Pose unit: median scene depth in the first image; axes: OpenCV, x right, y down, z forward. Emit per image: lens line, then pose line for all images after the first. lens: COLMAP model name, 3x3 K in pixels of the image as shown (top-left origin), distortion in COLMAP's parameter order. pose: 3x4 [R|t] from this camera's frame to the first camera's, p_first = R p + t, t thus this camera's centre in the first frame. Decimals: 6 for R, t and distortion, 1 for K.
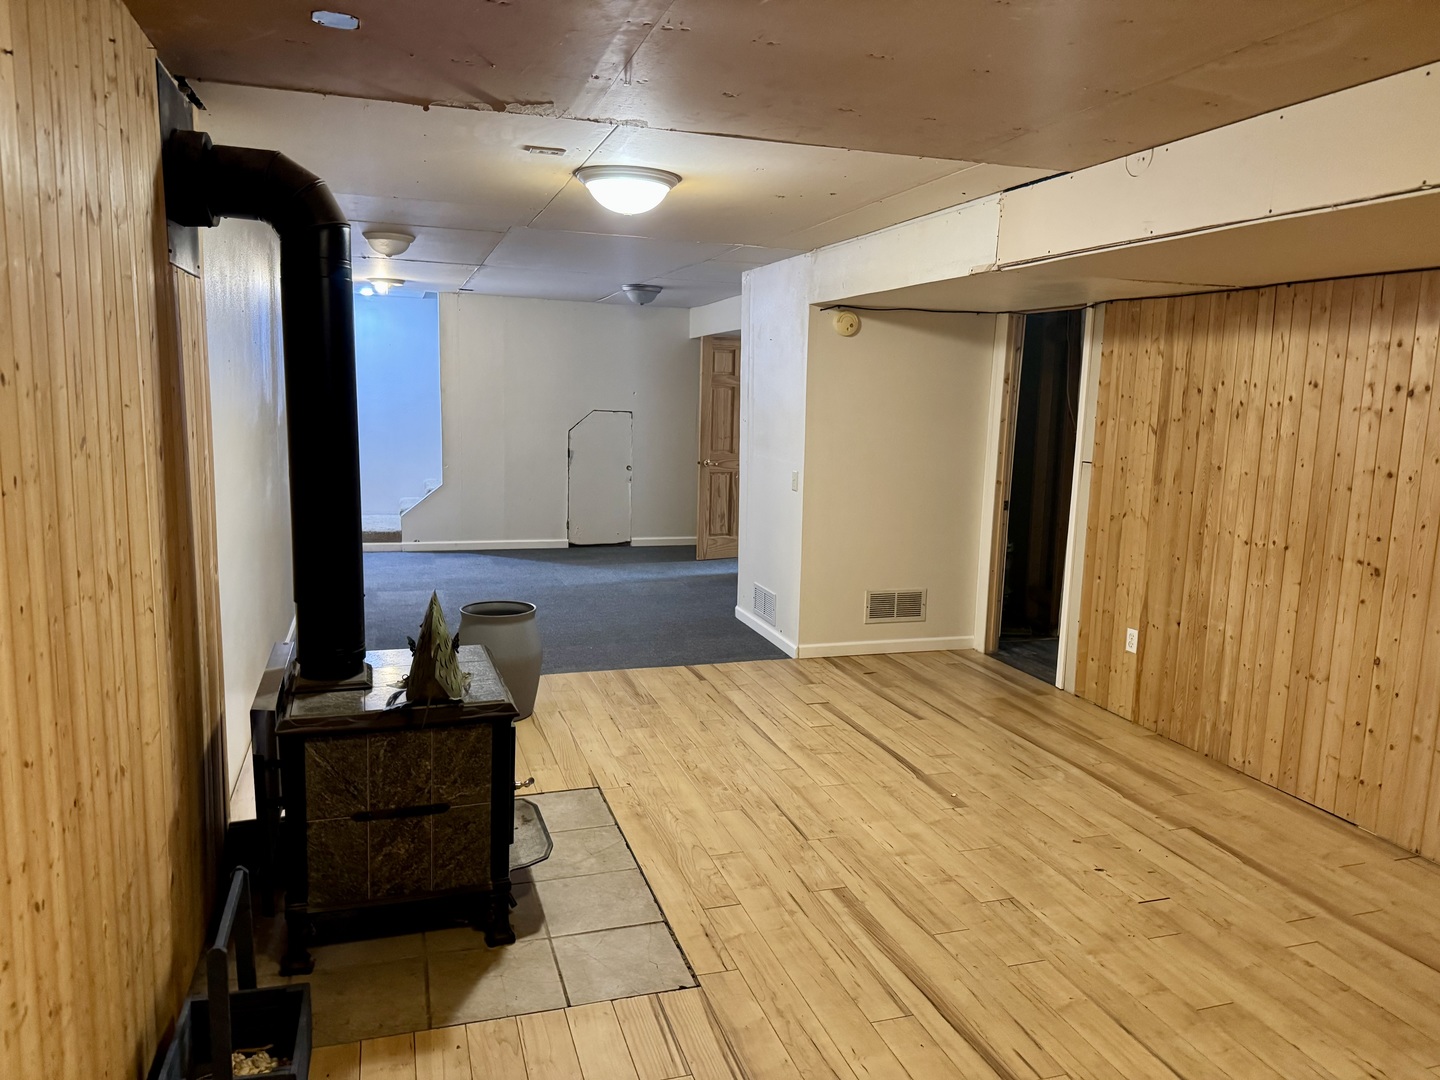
lens RADIAL K [[1014.0, 0, 724.0], [0, 1014.0, 538.6], [0, 0, 1]] dist [0.099866, -0.136646]
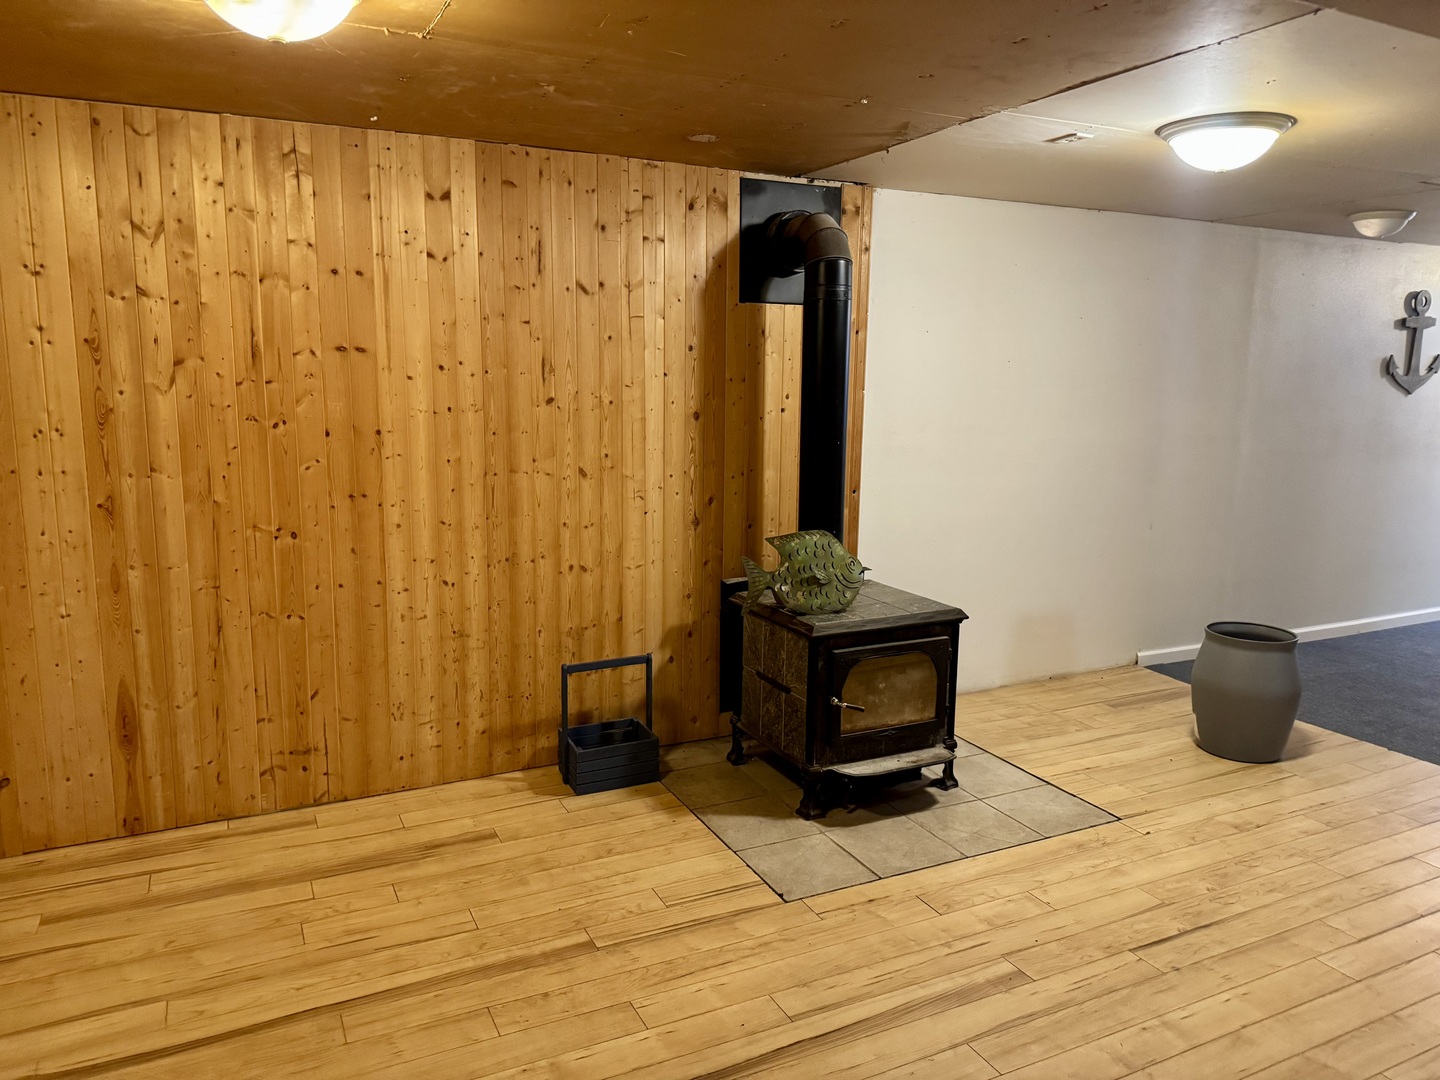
lens RADIAL K [[1014.0, 0, 724.0], [0, 1014.0, 538.6], [0, 0, 1]] dist [0.099866, -0.136646]
pose [[0.164190, 0.147460, -0.975345, 0.852192], [-0.164081, 0.979071, 0.120402, -0.066531], [0.972687, 0.140267, 0.184949, 0.570612]]
